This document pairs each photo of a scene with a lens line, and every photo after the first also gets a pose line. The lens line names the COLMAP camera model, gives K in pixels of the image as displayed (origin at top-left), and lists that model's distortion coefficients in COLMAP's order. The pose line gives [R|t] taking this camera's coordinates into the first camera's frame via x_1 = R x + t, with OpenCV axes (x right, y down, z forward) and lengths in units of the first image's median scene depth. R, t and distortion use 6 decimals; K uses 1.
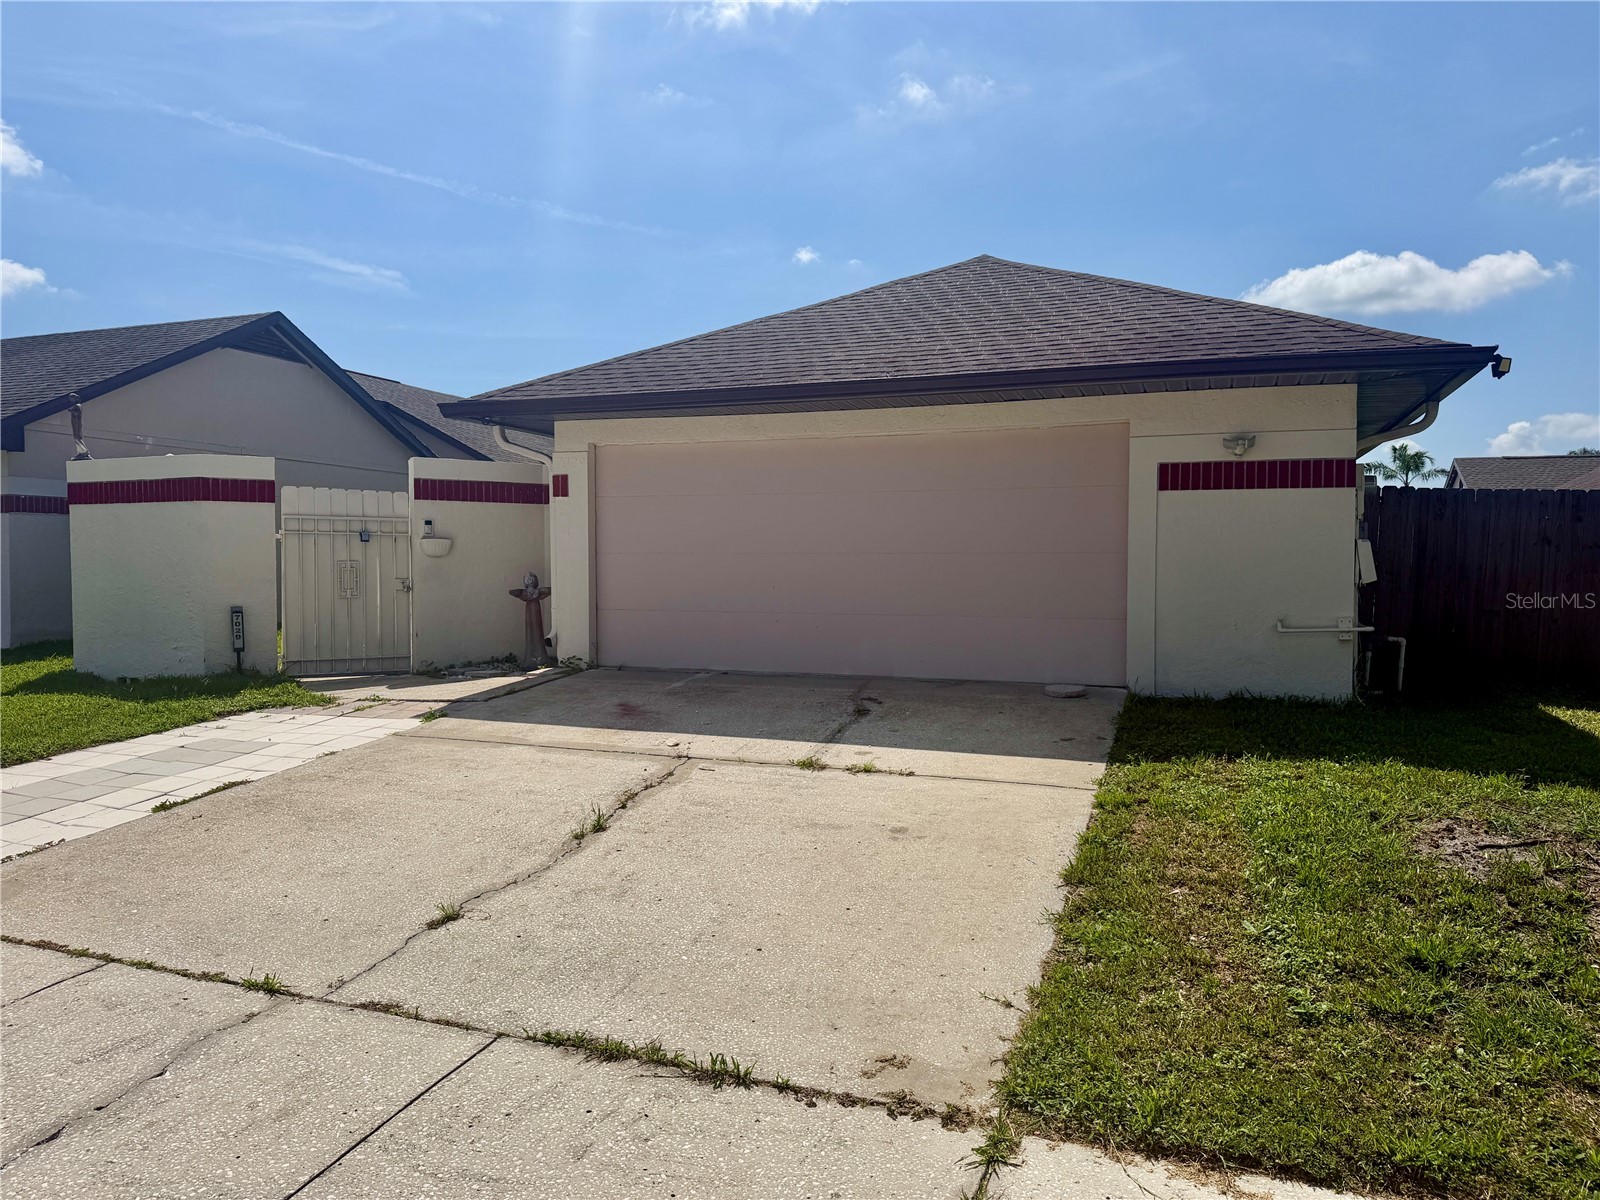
lens RADIAL K [[1137.7, 0, 800.0], [0, 1137.7, 600.0], [0, 0, 1]] dist [0.018189, 0.002543]
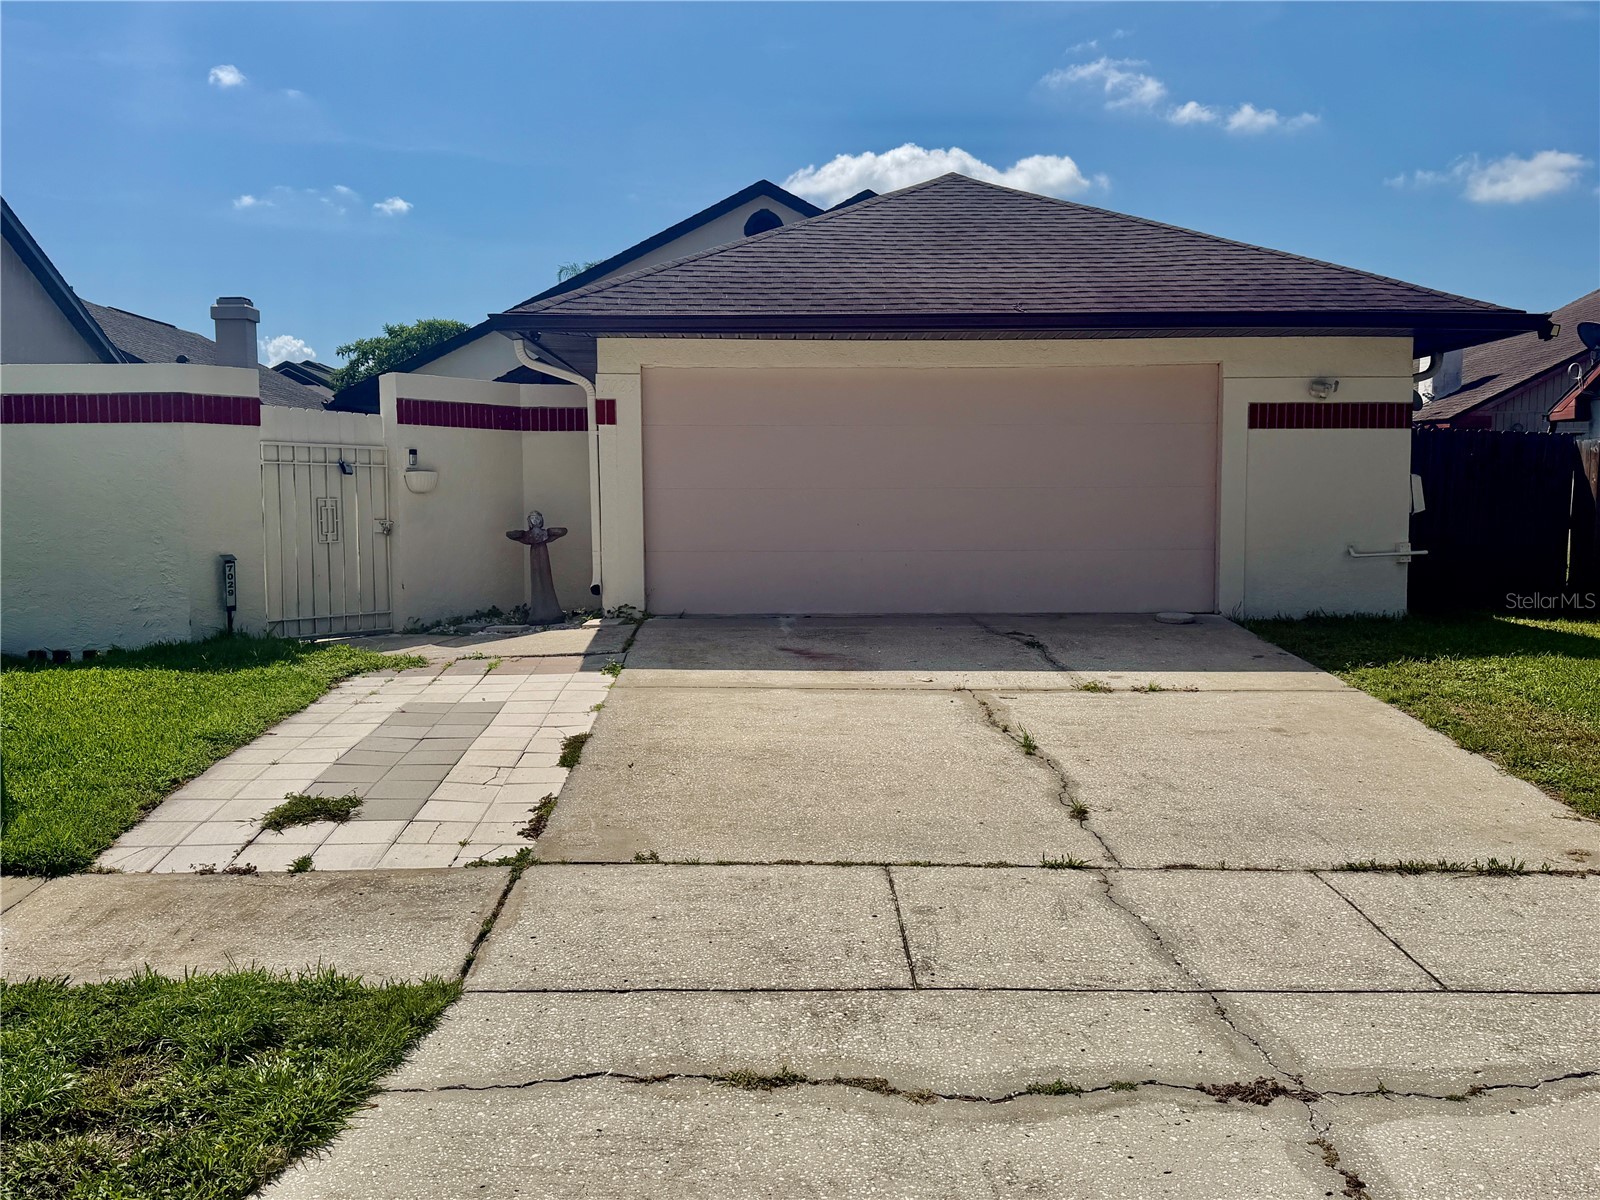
lens RADIAL K [[1432.3, 0, 800.0], [0, 1432.3, 600.0], [0, 0, 1]] dist [0.097106, -0.173212]
pose [[0.927562, -0.030866, 0.372392, -0.491883], [0.017103, 0.999045, 0.040205, 0.003155], [-0.373277, -0.030923, 0.927204, -0.093237]]
